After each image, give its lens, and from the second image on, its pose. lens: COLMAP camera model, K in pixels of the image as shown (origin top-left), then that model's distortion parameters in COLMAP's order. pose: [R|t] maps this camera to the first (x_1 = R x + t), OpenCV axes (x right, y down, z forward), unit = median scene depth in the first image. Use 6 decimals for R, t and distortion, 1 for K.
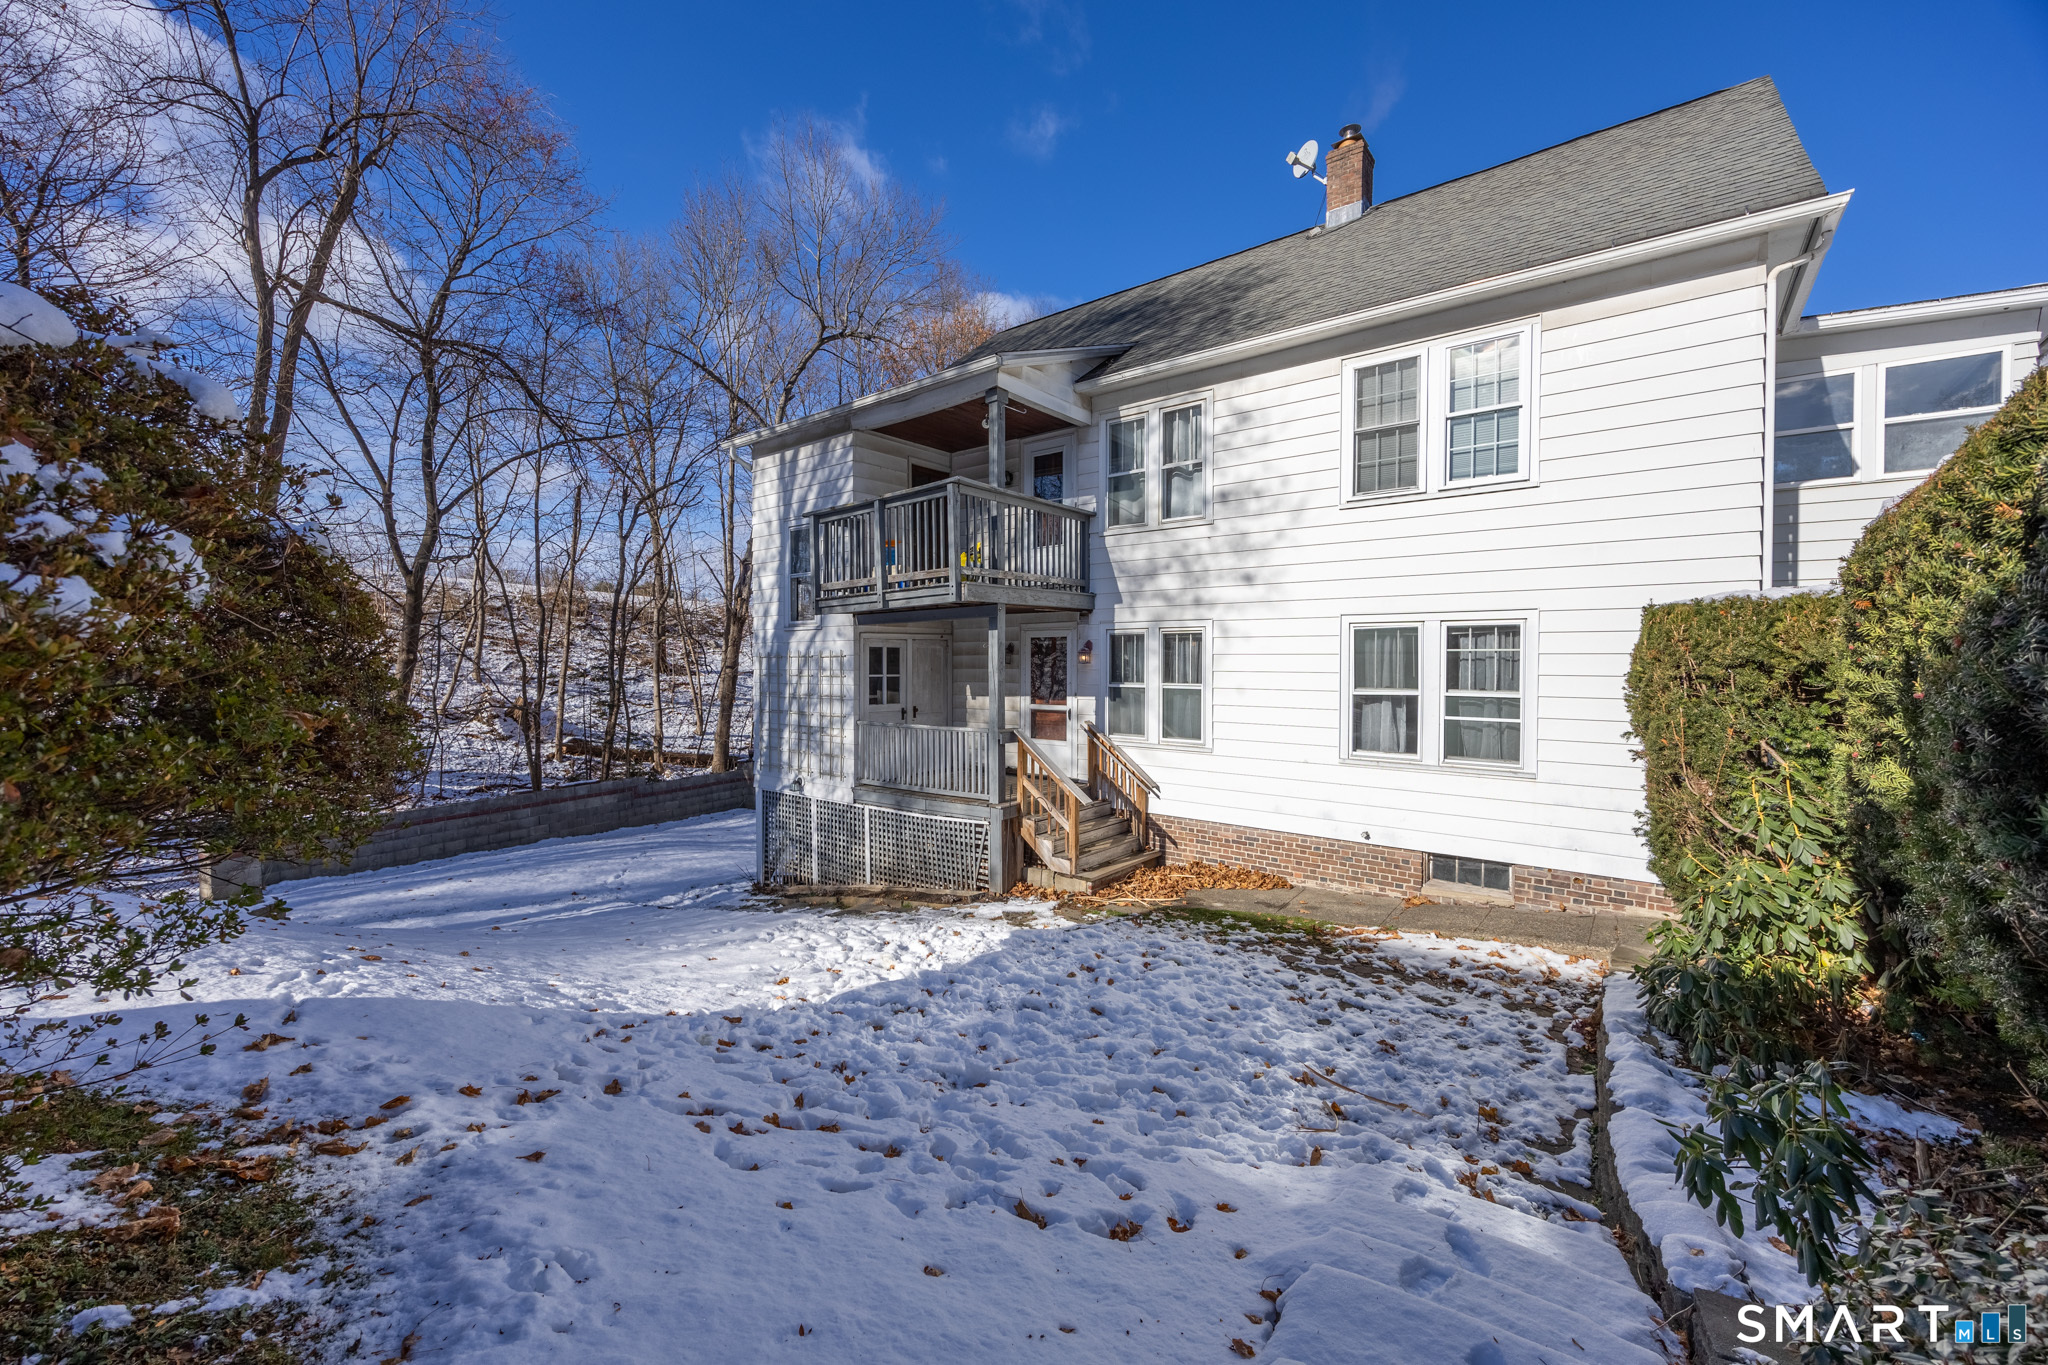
lens RADIAL K [[802.7, 0, 1029.8], [0, 802.7, 684.5], [0, 0, 1]] dist [-0.000708, -0.000345]
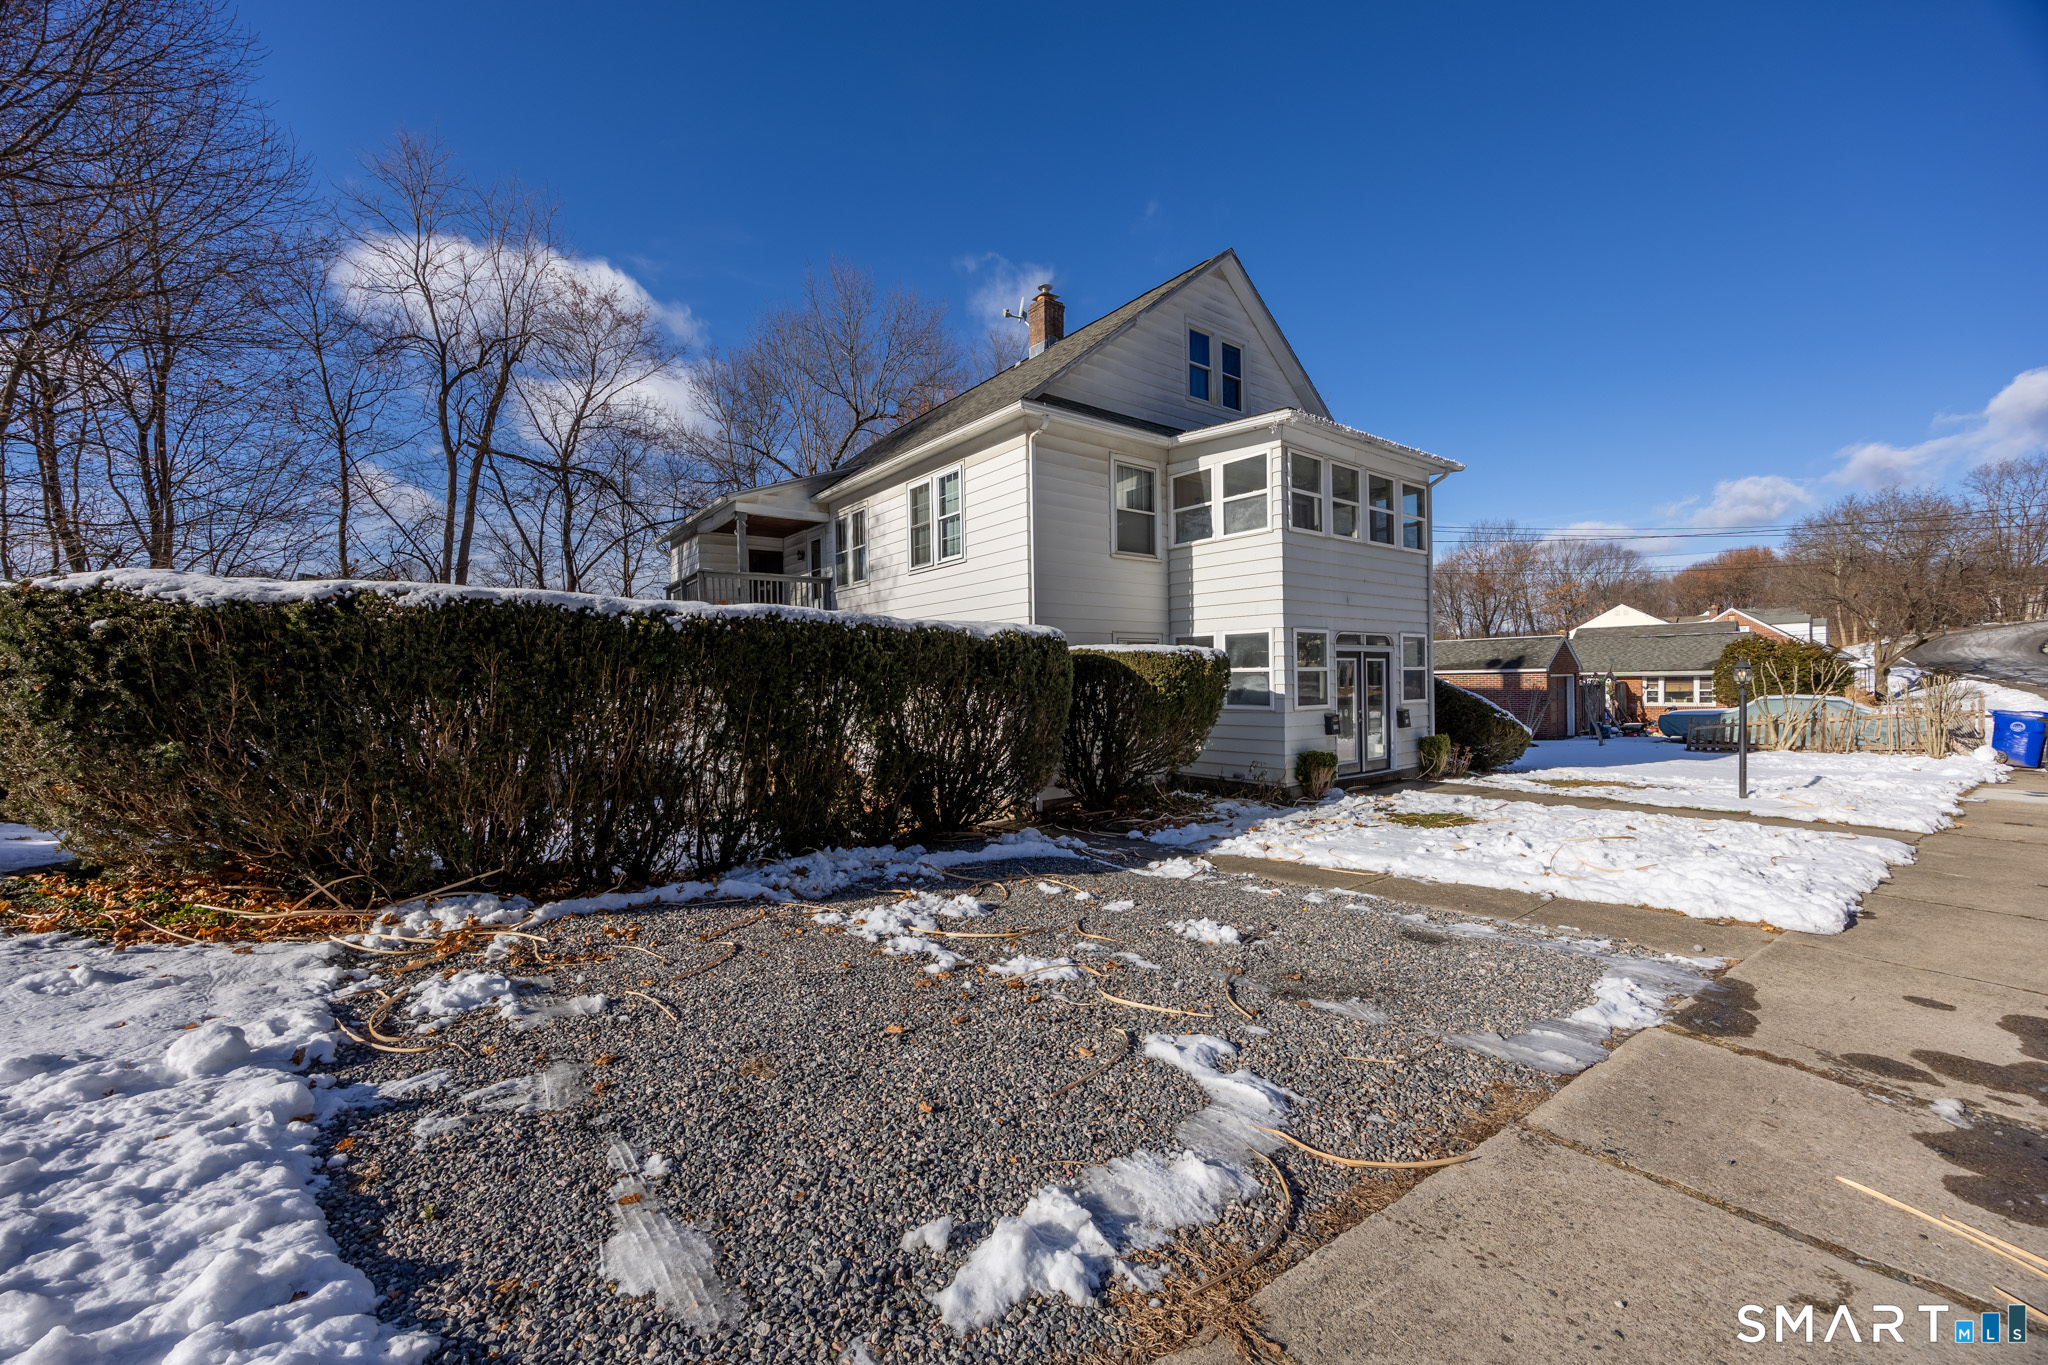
lens RADIAL K [[802.7, 0, 1017.4], [0, 802.7, 677.4], [0, 0, 1]] dist [-0.000708, -0.000345]
pose [[0.970030, -0.025330, -0.241661, 0.911254], [0.017934, 0.999303, -0.032755, 0.035755], [0.242322, 0.027439, 0.969808, -0.456002]]
